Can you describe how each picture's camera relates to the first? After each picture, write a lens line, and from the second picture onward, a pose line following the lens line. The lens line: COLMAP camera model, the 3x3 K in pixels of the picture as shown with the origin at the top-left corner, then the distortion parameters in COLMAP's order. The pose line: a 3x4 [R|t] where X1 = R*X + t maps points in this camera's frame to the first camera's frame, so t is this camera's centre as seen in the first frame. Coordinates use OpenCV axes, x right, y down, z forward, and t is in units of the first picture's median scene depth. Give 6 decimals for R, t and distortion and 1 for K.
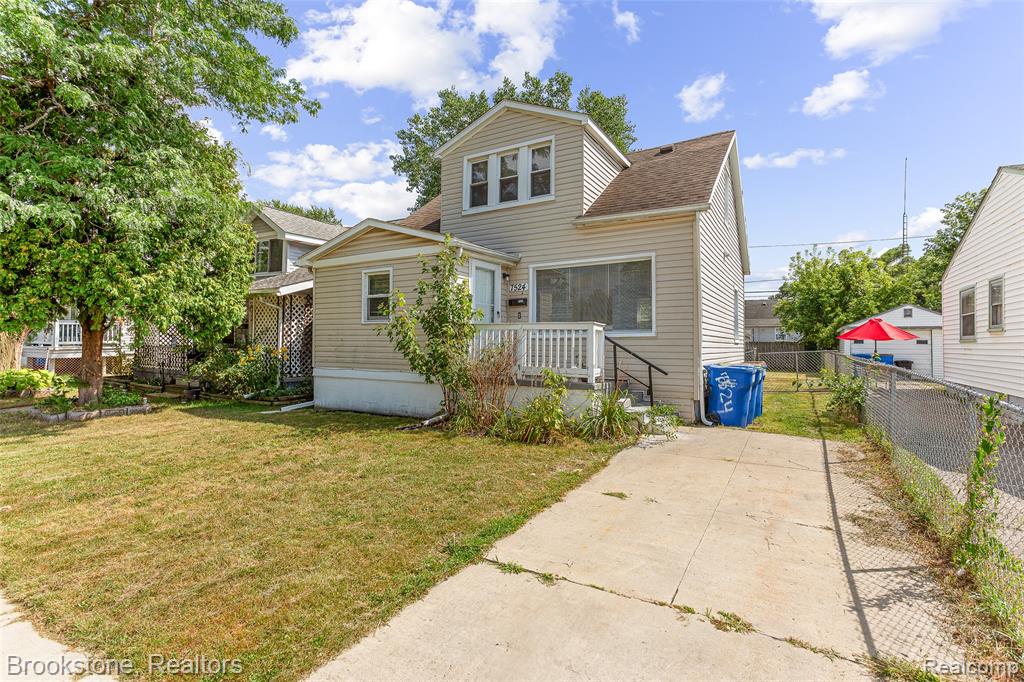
lens RADIAL K [[501.7, 0, 502.4], [0, 501.7, 333.9], [0, 0, 1]] dist [0.001375, 0.011490]
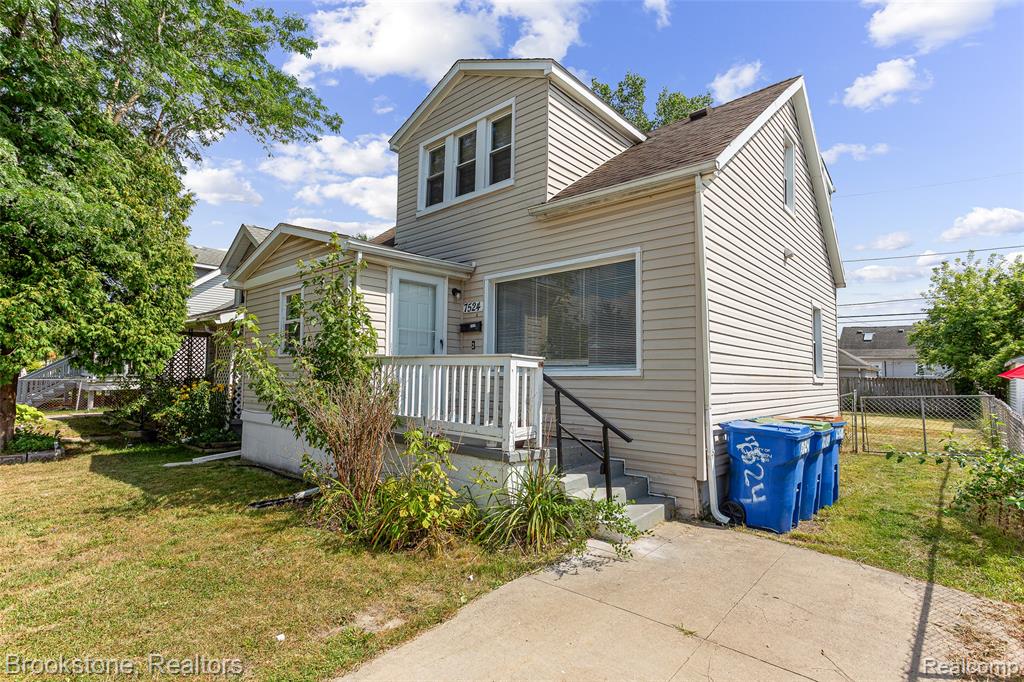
lens RADIAL K [[501.7, 0, 506.4], [0, 501.7, 349.4], [0, 0, 1]] dist [0.001375, 0.011490]
pose [[0.979344, -0.004629, -0.202150, 0.241110], [-0.001911, 0.999481, -0.032149, -0.007056], [0.202194, 0.031871, 0.978827, 0.300610]]
